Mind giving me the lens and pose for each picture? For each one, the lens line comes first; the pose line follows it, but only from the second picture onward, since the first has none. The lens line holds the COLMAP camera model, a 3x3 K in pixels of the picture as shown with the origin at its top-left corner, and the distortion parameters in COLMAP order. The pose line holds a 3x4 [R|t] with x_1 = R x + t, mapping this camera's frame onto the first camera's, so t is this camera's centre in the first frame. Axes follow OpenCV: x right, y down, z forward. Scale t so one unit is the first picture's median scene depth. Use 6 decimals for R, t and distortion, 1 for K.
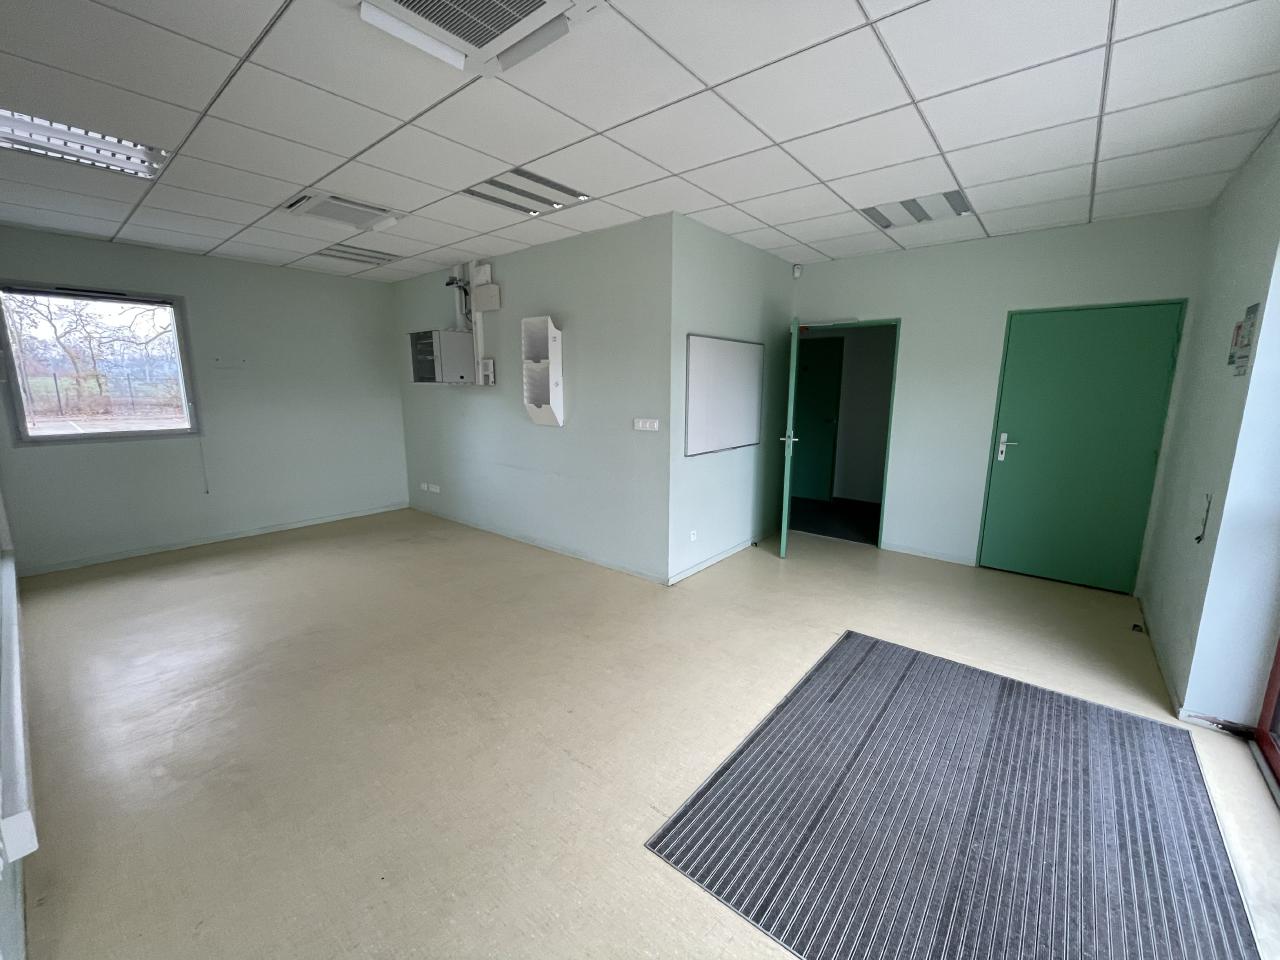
lens RADIAL K [[517.1, 0, 643.9], [0, 517.1, 479.9], [0, 0, 1]] dist [-0.002155, -0.000131]
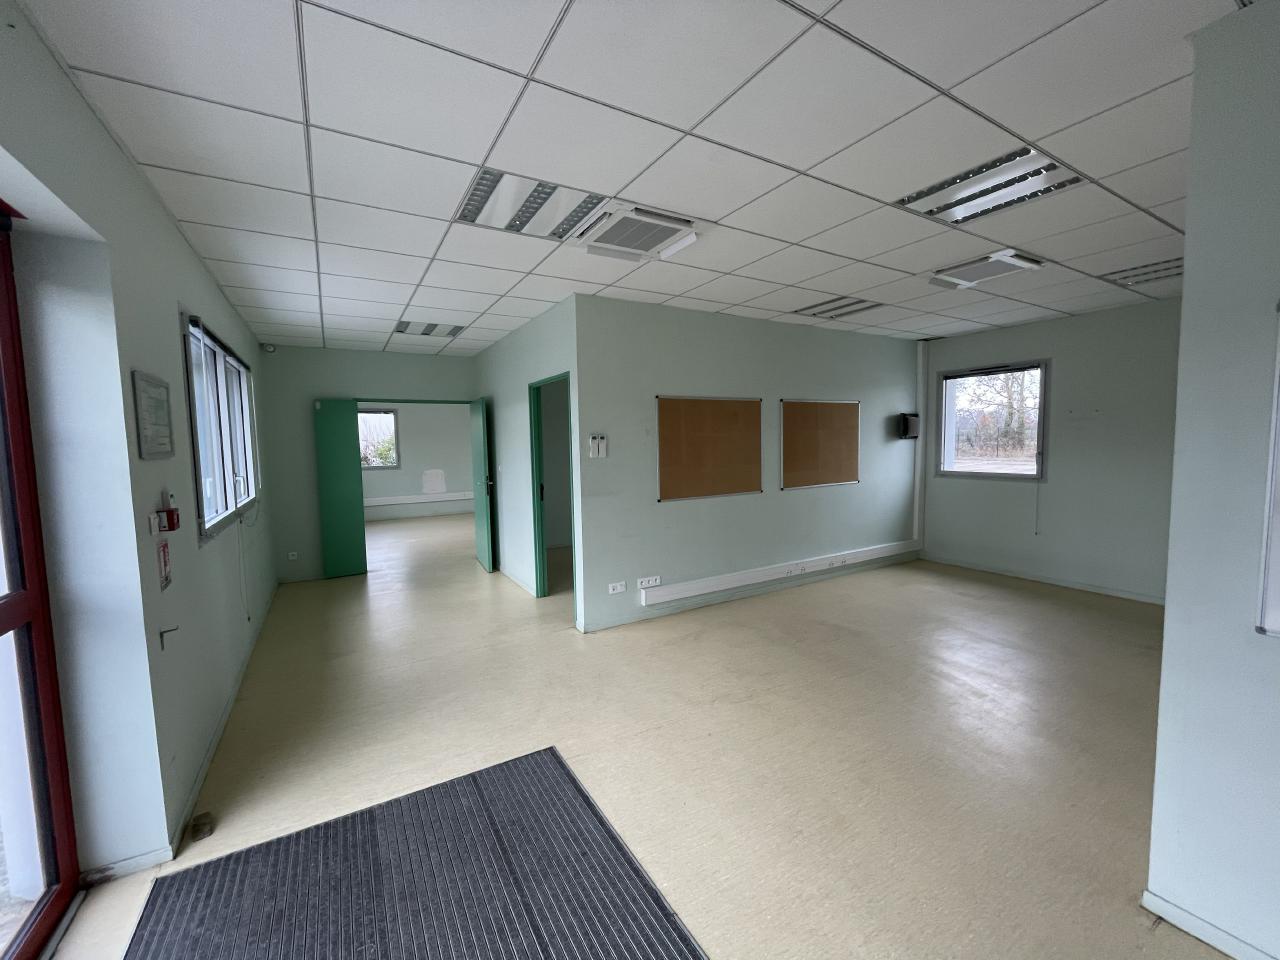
lens RADIAL K [[517.1, 0, 643.9], [0, 517.1, 479.9], [0, 0, 1]] dist [-0.002155, -0.000131]
pose [[-0.338569, 0.072875, -0.938115, 1.043255], [-0.151232, 0.979820, 0.130695, -0.241313], [0.928709, 0.186123, -0.320716, 1.295755]]
